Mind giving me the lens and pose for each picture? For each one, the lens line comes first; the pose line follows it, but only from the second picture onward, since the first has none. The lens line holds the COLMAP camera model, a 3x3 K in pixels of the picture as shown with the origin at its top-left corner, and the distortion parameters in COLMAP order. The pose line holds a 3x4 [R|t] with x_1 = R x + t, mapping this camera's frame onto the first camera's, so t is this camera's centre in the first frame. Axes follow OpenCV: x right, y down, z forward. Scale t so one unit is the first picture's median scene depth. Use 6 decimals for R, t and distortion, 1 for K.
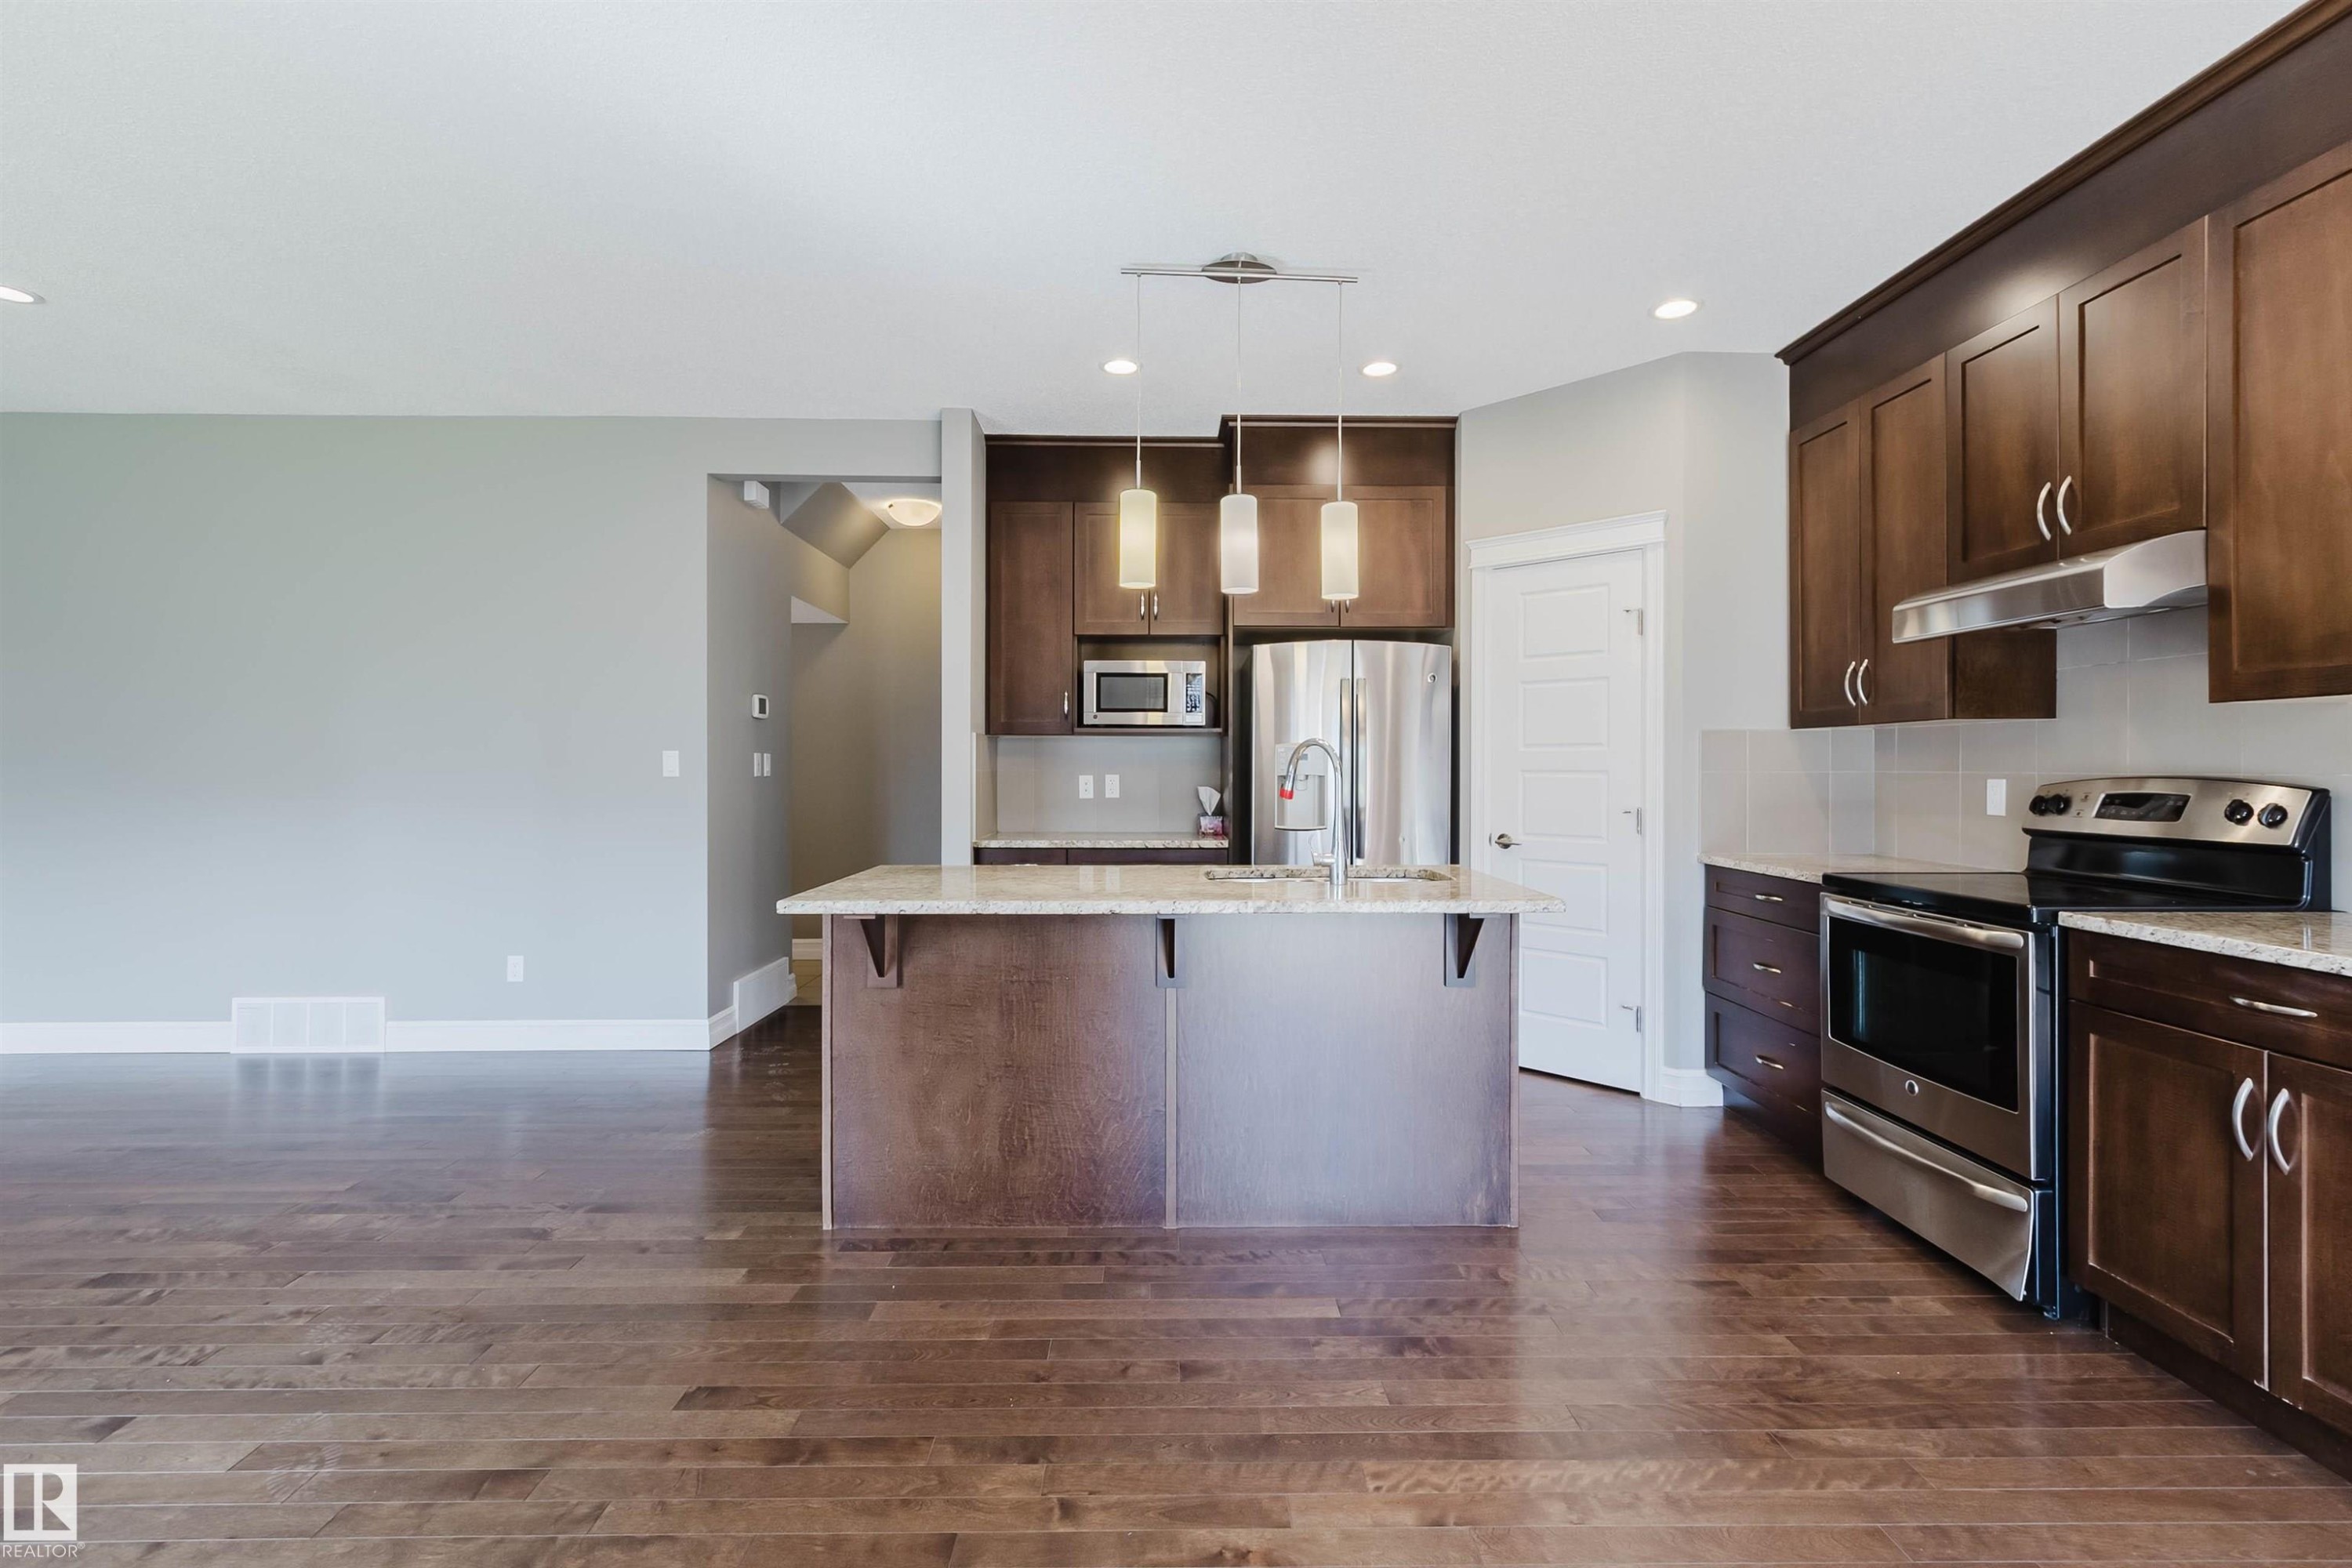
lens RADIAL K [[1058.5, 0, 1170.3], [0, 1058.5, 770.4], [0, 0, 1]] dist [0.001778, -0.000090]
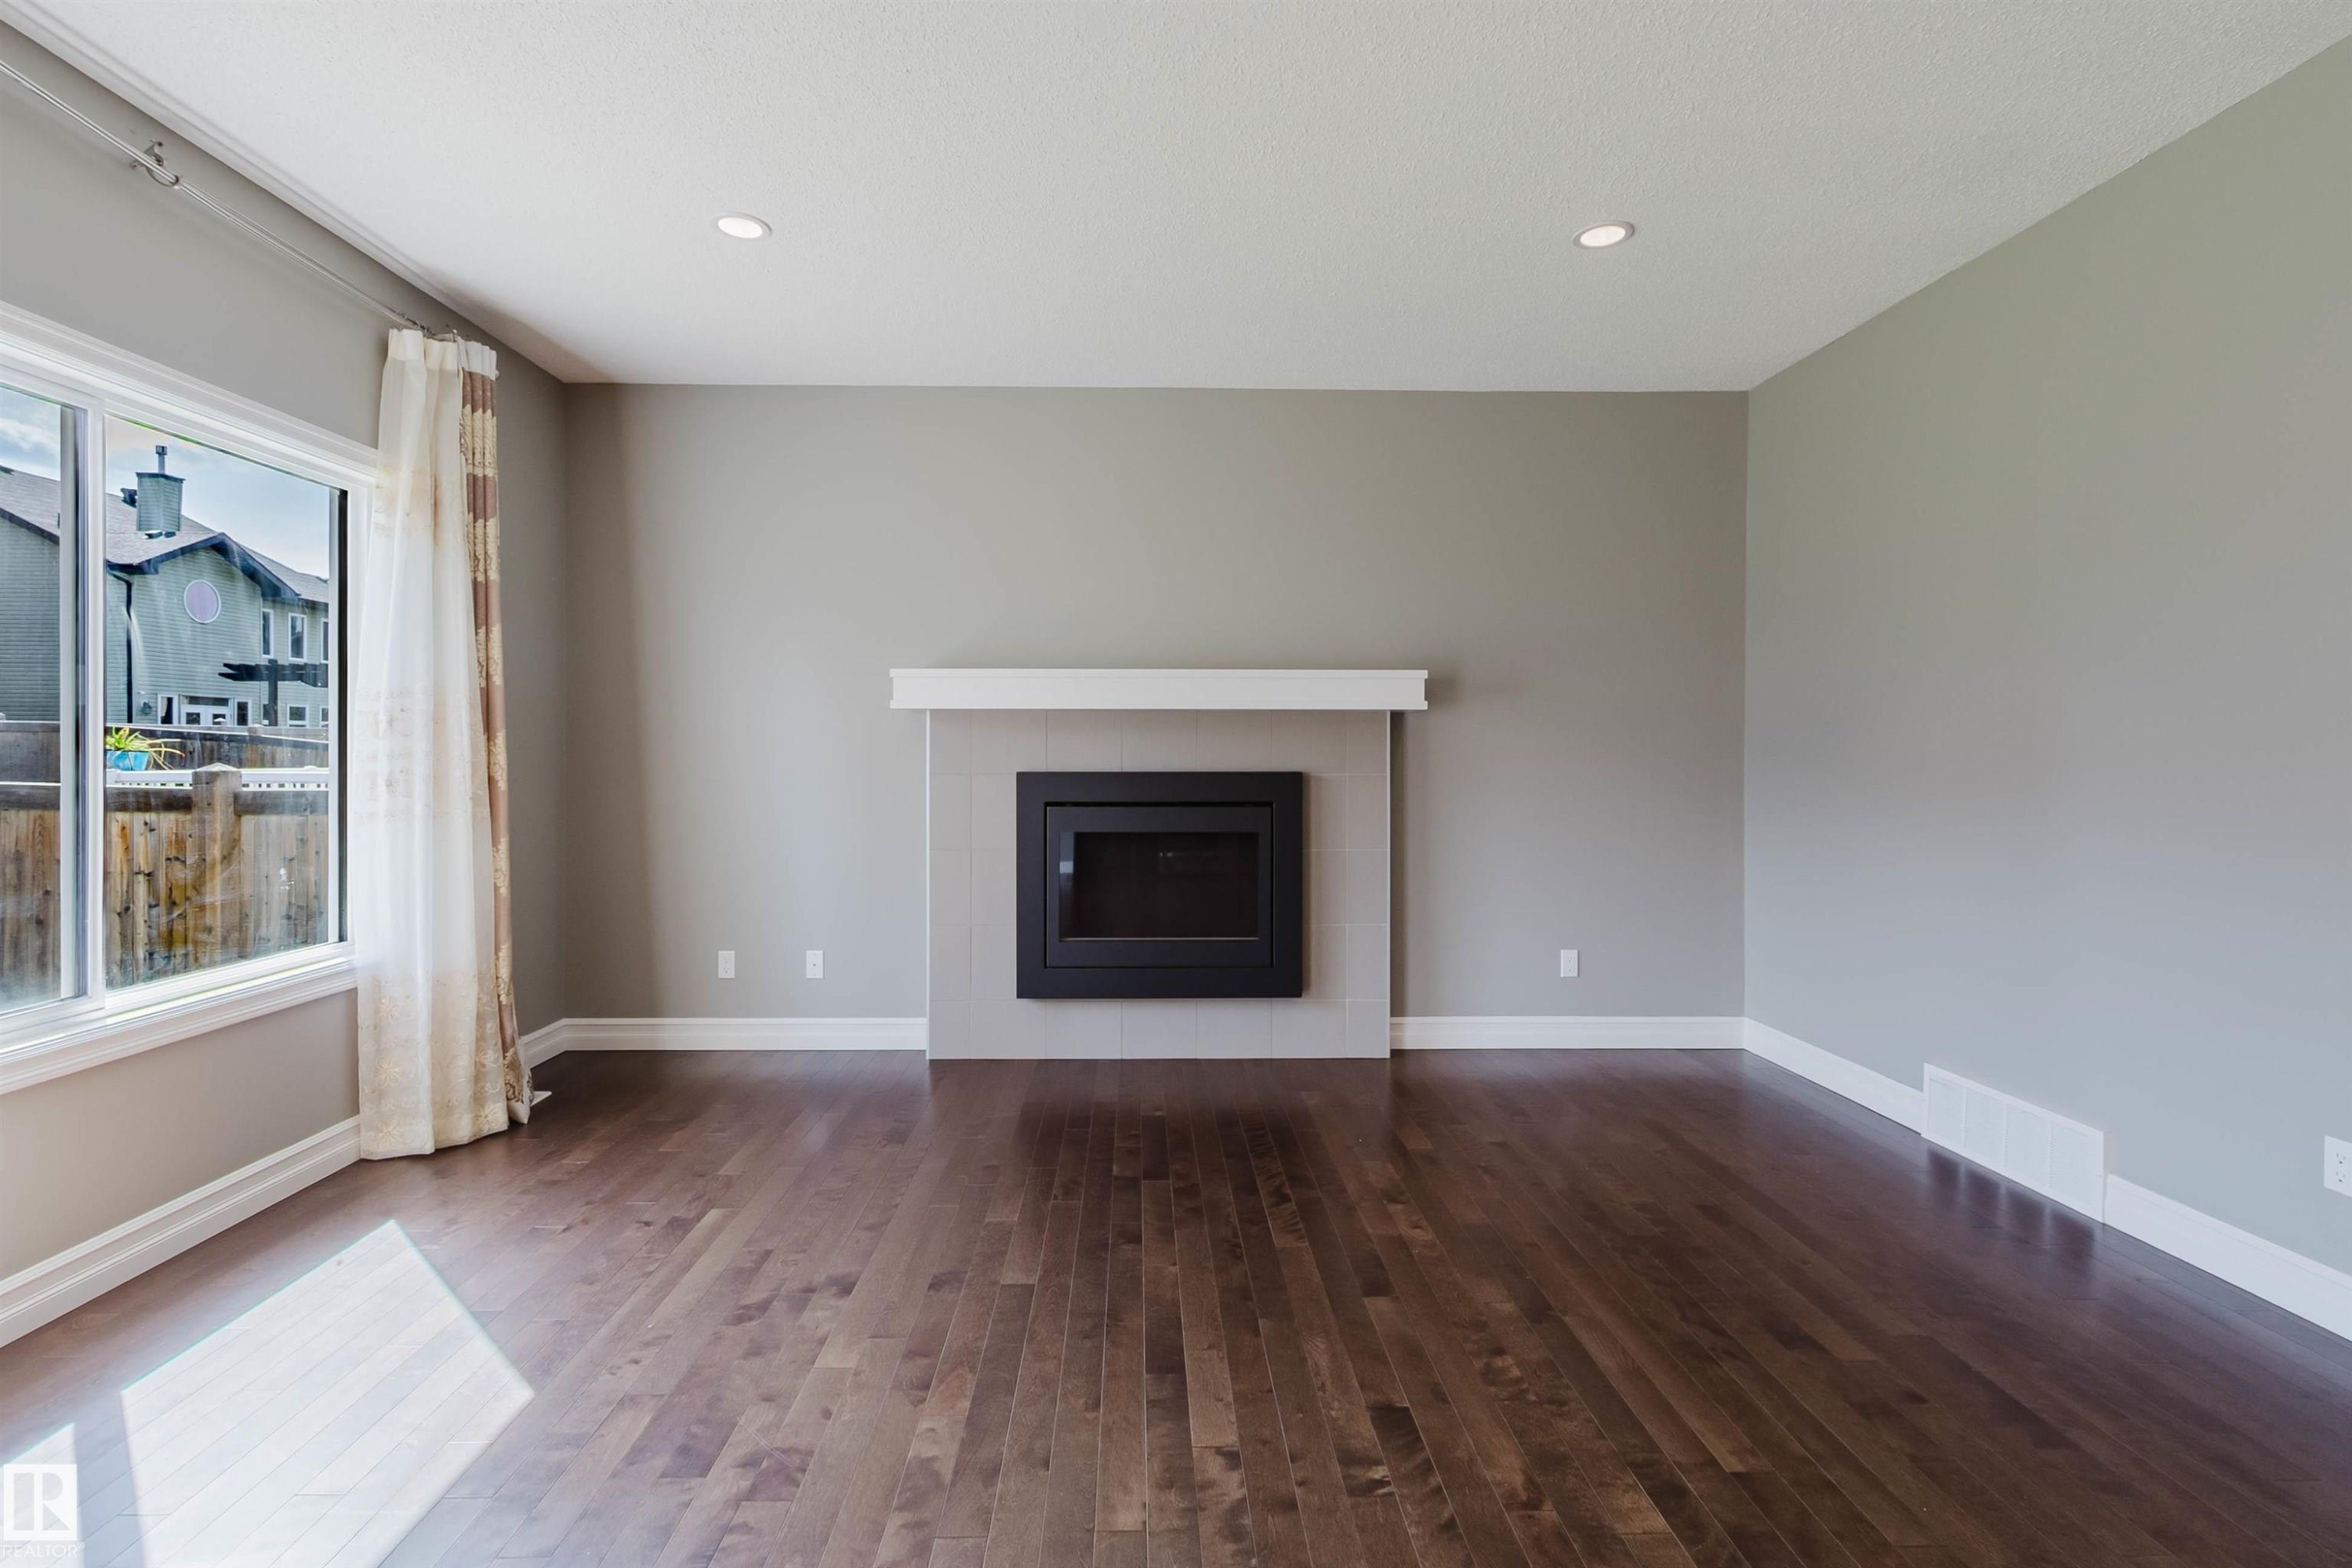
lens RADIAL K [[1058.5, 0, 1171.7], [0, 1058.5, 777.8], [0, 0, 1]] dist [0.001778, -0.000090]
pose [[-0.002524, 0.019216, -0.999812, -0.201686], [-0.004488, 0.999805, 0.019227, -0.002531], [0.999987, 0.004536, -0.002437, 0.721776]]
